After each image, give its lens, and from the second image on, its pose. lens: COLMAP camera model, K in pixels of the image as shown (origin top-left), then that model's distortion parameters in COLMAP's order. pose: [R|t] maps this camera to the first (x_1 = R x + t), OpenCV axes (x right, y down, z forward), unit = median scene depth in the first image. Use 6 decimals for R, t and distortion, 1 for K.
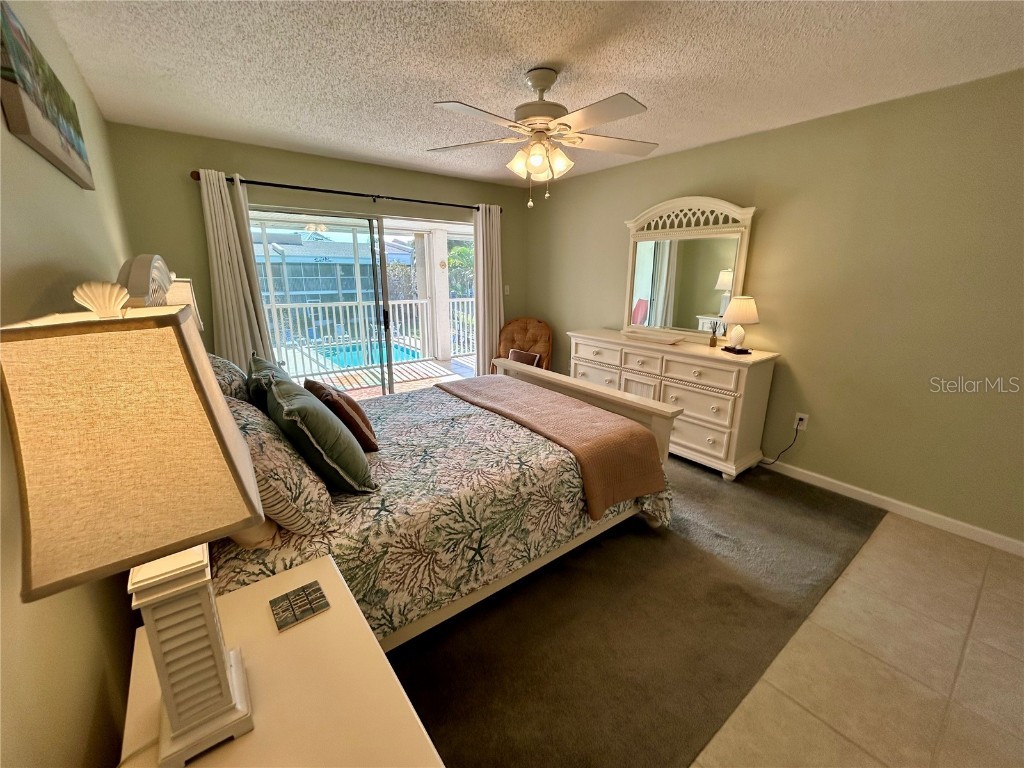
lens RADIAL K [[413.2, 0, 511.9], [0, 413.2, 382.0], [0, 0, 1]] dist [-0.002816, 0.000902]
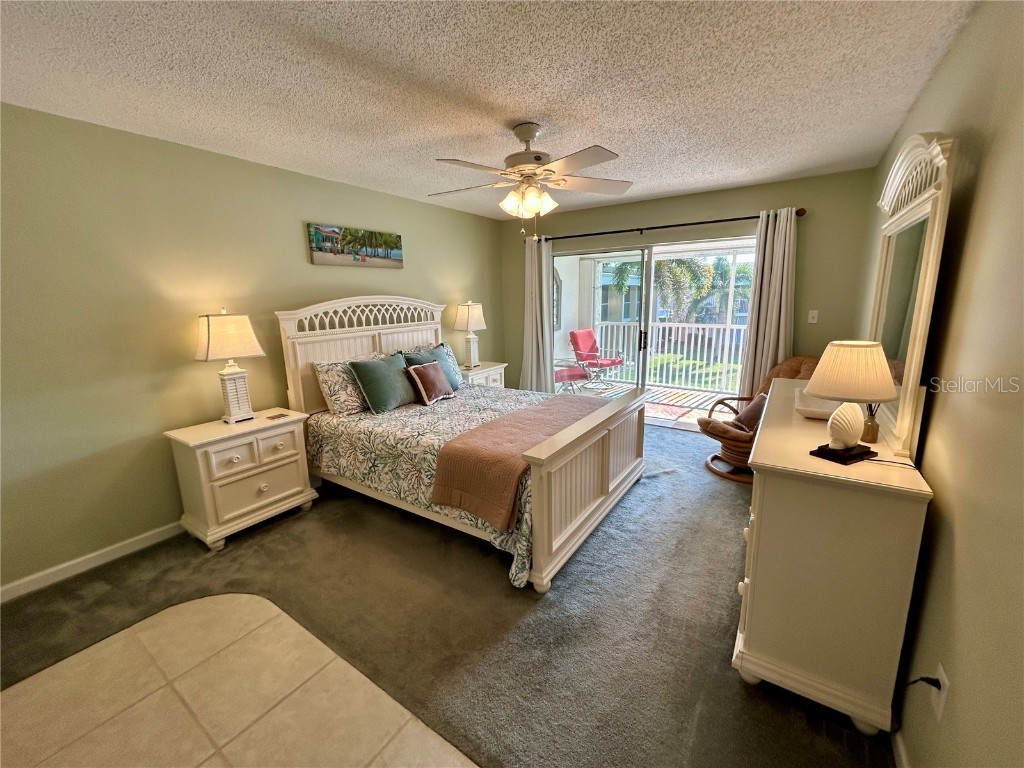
lens RADIAL K [[413.2, 0, 511.9], [0, 413.2, 382.0], [0, 0, 1]] dist [-0.002816, 0.000902]
pose [[0.318783, 0.178238, -0.930918, 1.173117], [-0.222413, 0.968803, 0.109328, -0.168067], [0.921363, 0.172197, 0.348481, 0.640439]]
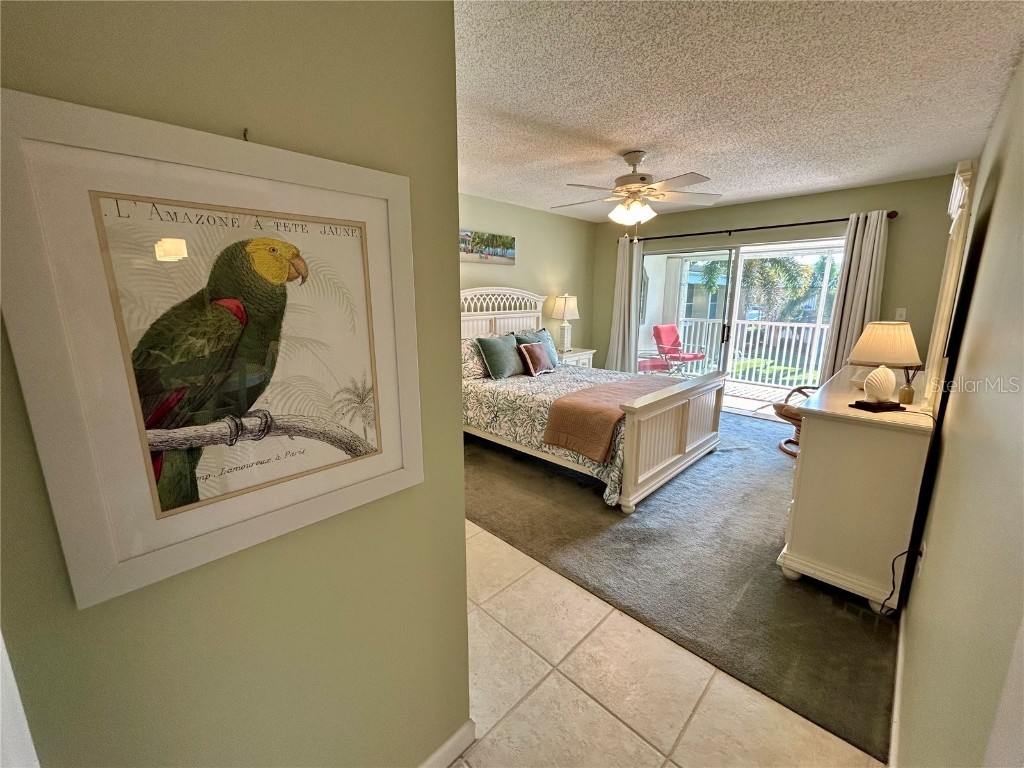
lens RADIAL K [[413.2, 0, 511.9], [0, 413.2, 382.0], [0, 0, 1]] dist [-0.002816, 0.000902]
pose [[0.142545, 0.196332, -0.970121, 1.475873], [-0.254251, 0.954504, 0.155813, -0.093180], [0.956576, 0.224444, 0.185977, 0.464960]]
